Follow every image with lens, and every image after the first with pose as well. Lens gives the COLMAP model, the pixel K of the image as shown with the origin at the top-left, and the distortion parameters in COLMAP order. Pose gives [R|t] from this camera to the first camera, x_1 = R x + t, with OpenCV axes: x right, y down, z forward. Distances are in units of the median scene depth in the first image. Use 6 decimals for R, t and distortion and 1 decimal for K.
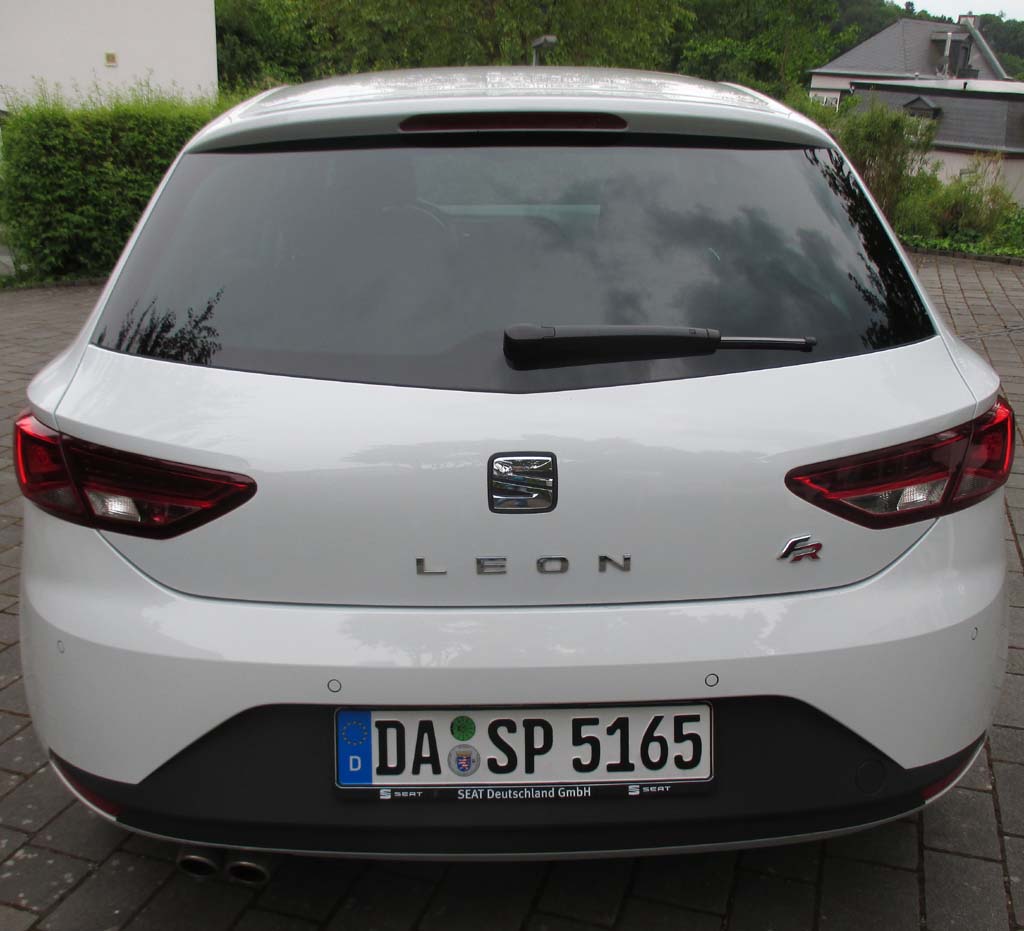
lens RADIAL K [[1115.1, 0, 513.4], [0, 1115.1, 464.5], [0, 0, 1]] dist [0.018642, 0.000000]
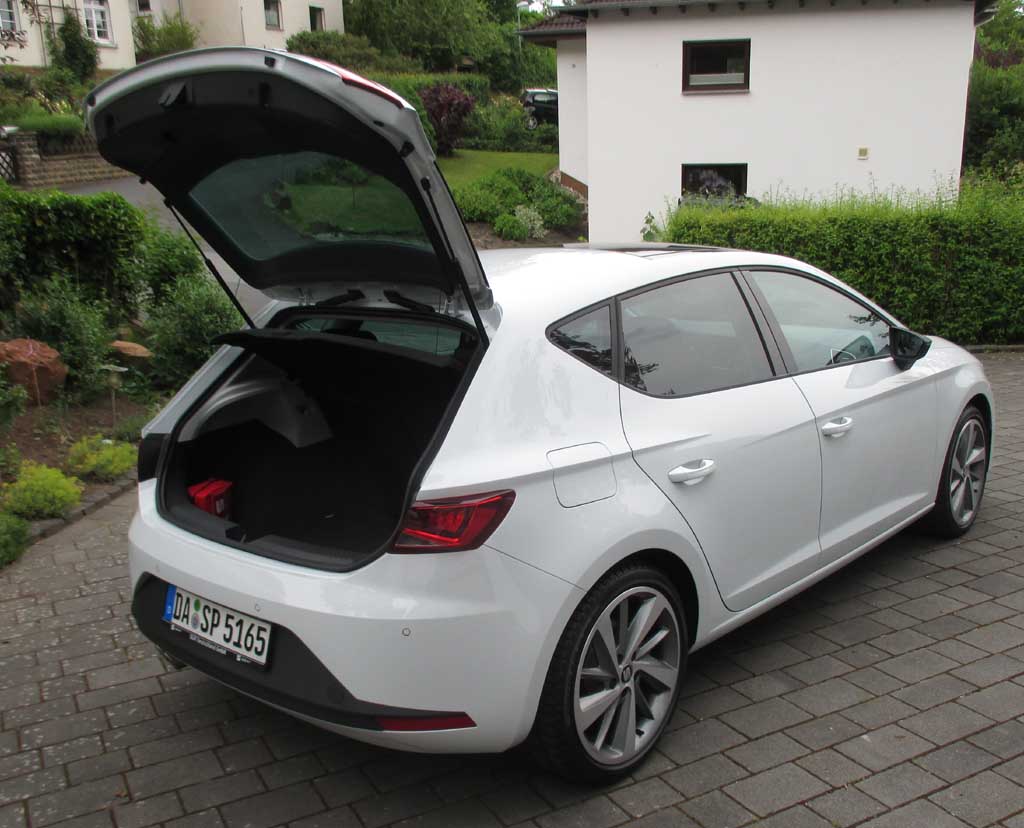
lens RADIAL K [[1062.4, 0, 511.9], [0, 1062.4, 414.0], [0, 0, 1]] dist [0.018474, 0.000000]
pose [[0.736625, 0.126734, -0.664320, 1.632810], [-0.184726, 0.982636, -0.017372, -0.180988], [0.650584, 0.135514, 0.747246, -0.132399]]
